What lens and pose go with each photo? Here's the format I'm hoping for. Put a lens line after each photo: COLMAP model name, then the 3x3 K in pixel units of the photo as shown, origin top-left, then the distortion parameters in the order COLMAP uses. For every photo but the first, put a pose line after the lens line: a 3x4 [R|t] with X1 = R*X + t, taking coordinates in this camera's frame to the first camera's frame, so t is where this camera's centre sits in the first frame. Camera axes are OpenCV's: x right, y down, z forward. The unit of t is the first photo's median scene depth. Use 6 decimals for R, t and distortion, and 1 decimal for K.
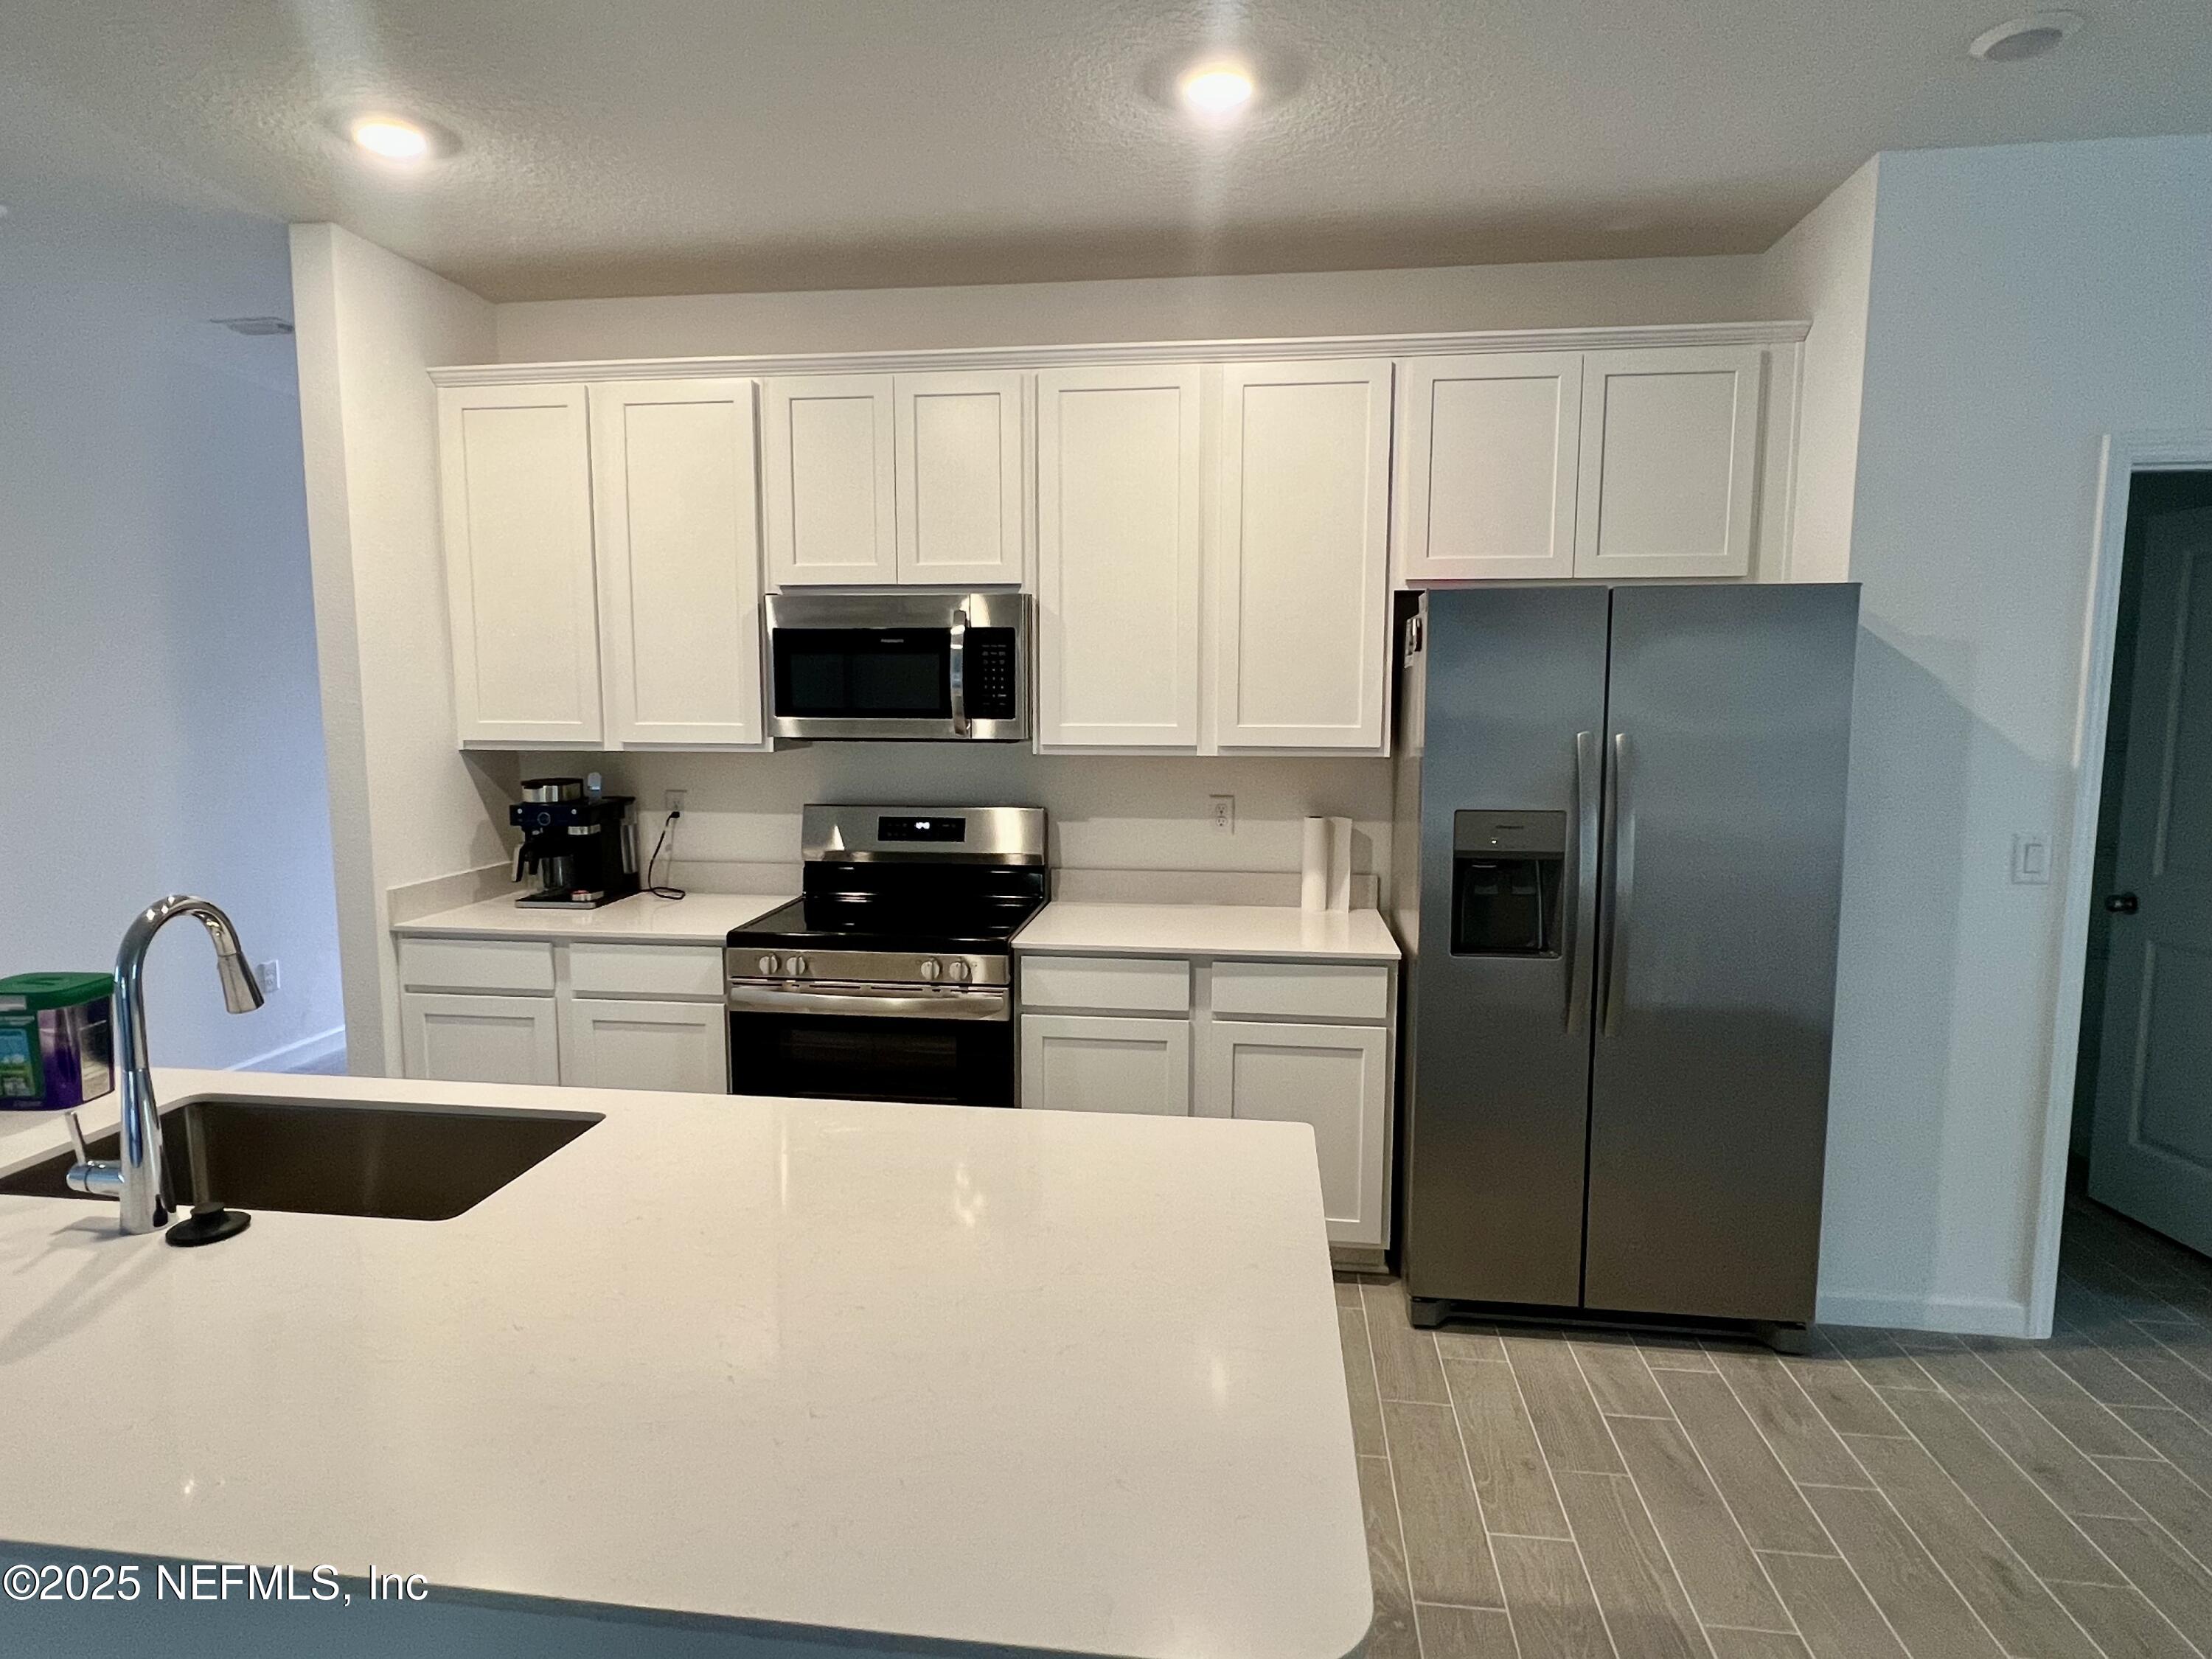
lens RADIAL K [[1246.9, 0, 1106.0], [0, 1246.9, 829.5], [0, 0, 1]] dist [-0.000099, 0.000770]
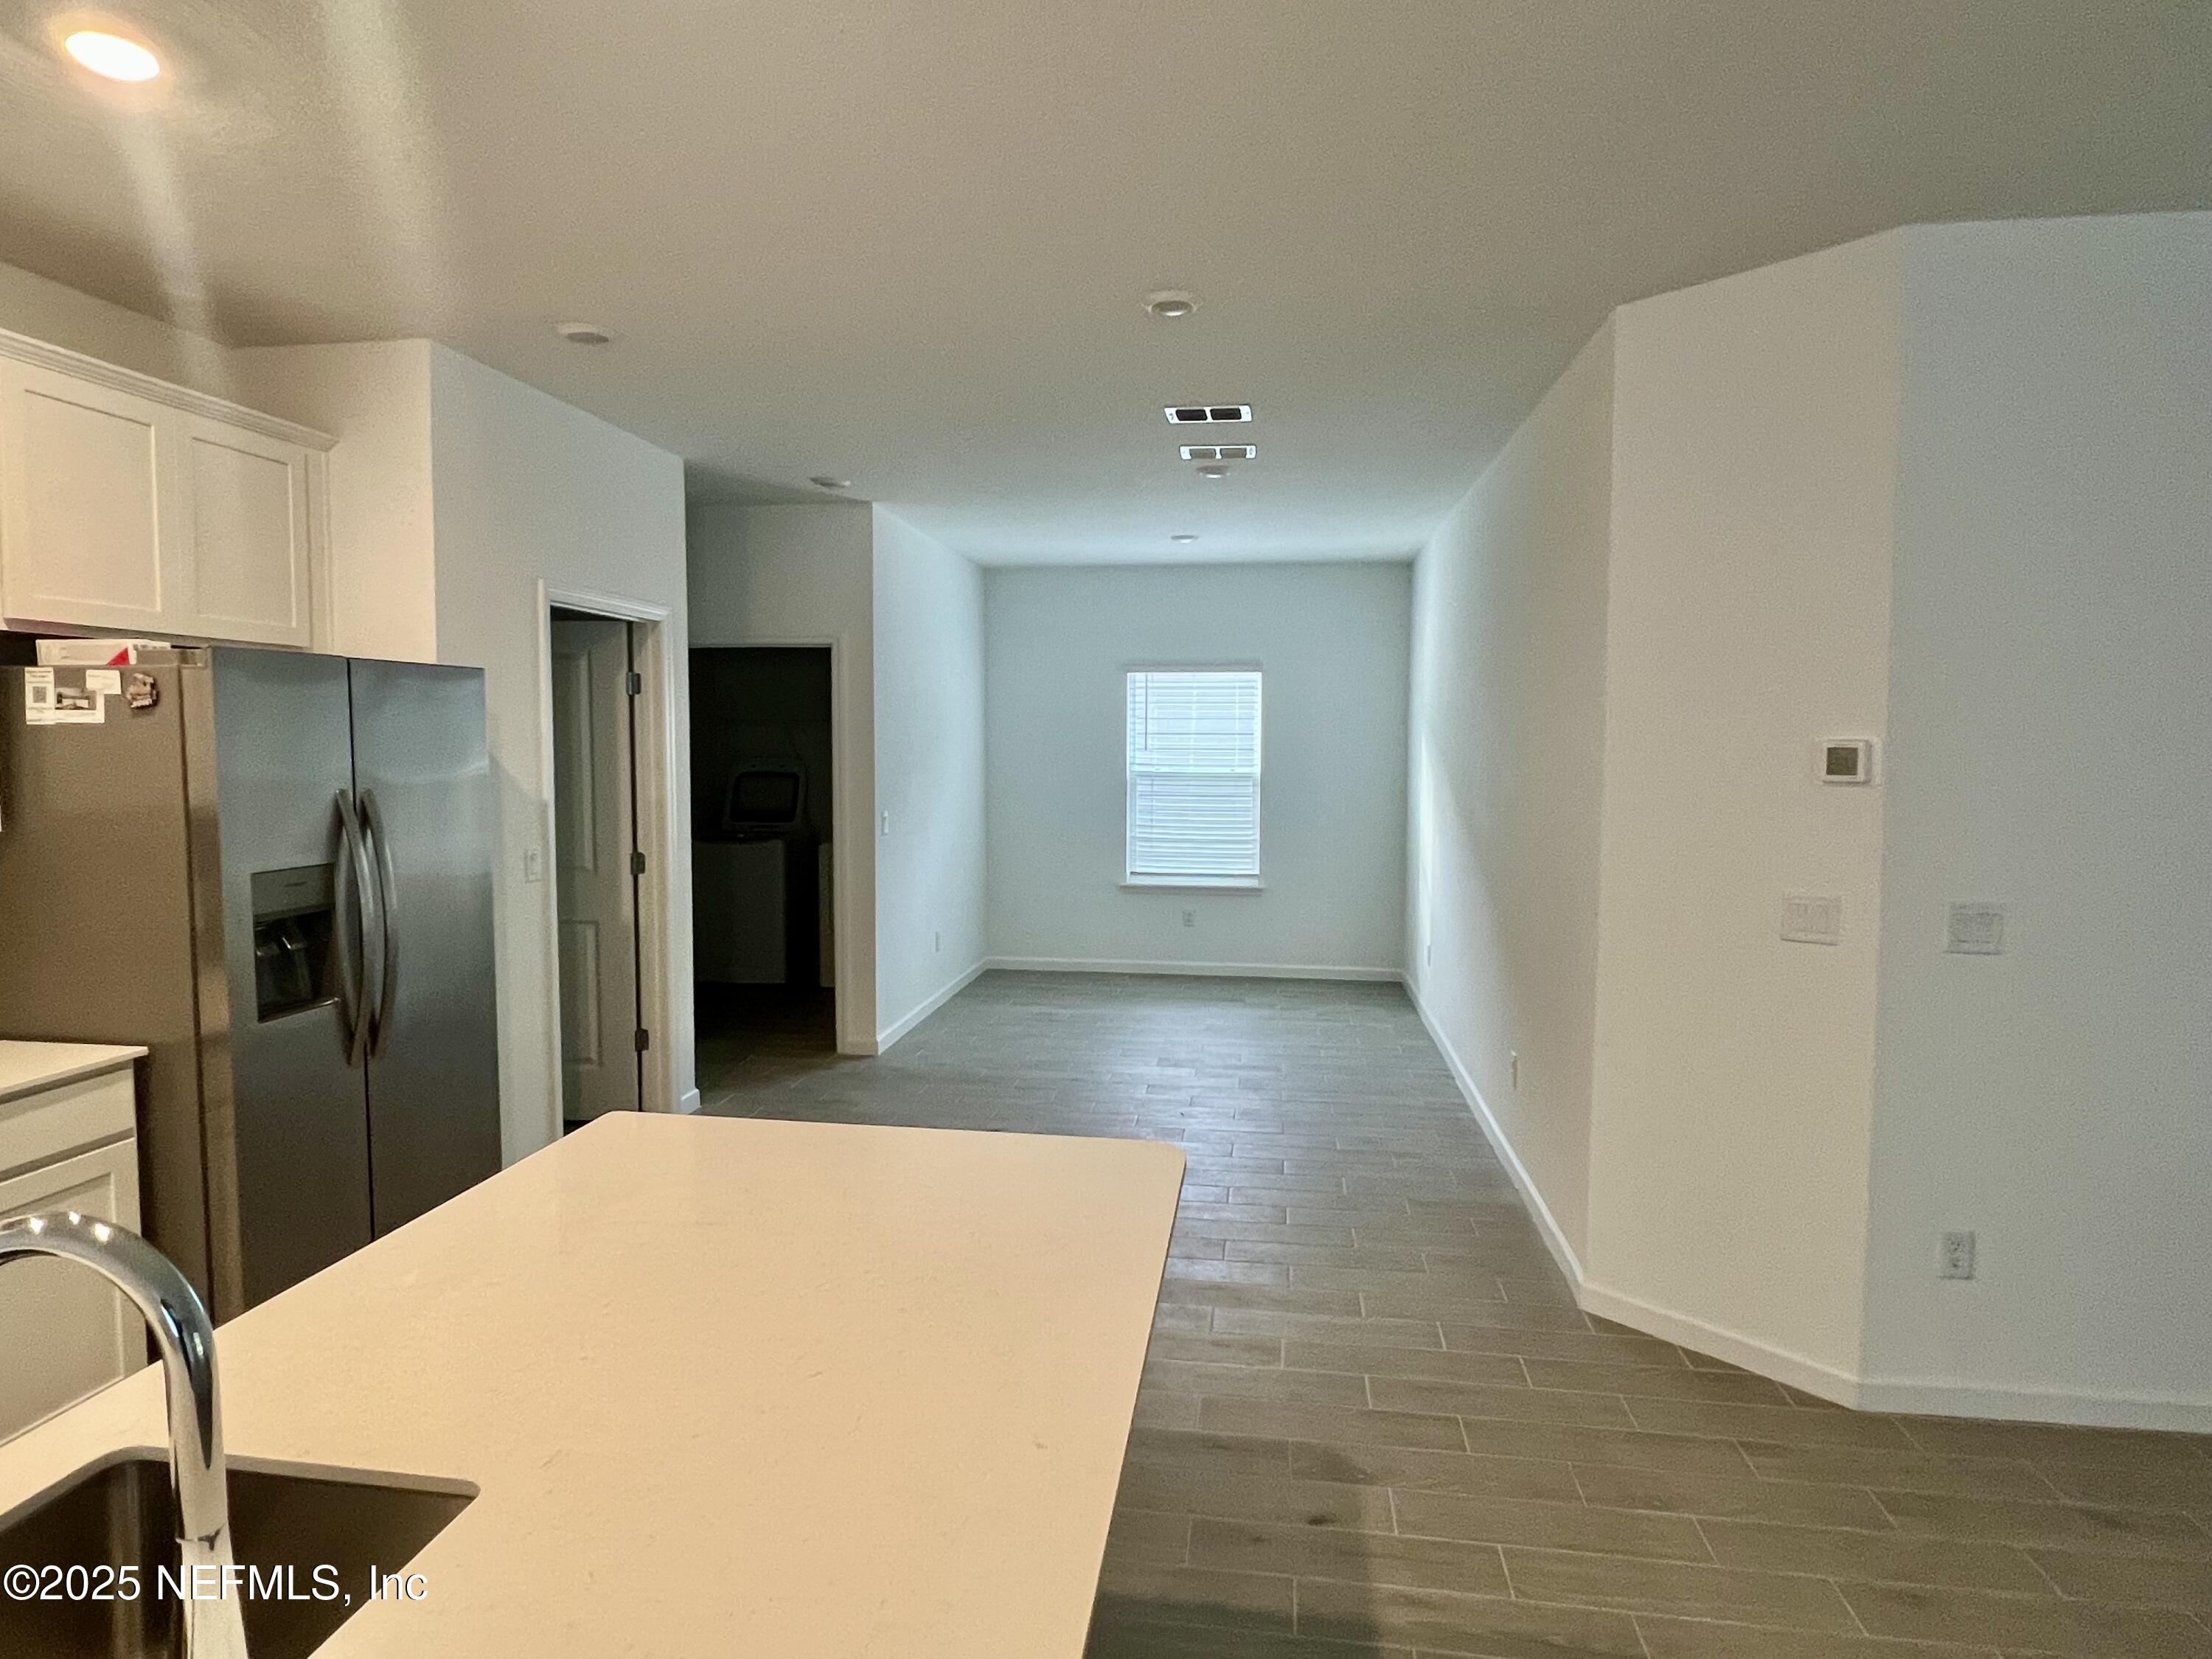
lens RADIAL K [[1246.9, 0, 1106.0], [0, 1246.9, 829.5], [0, 0, 1]] dist [-0.000099, 0.000770]
pose [[0.000150, -0.071852, 0.997415, -0.693805], [0.106905, 0.991700, 0.071425, -0.048631], [-0.994269, 0.106618, 0.007830, 0.324641]]
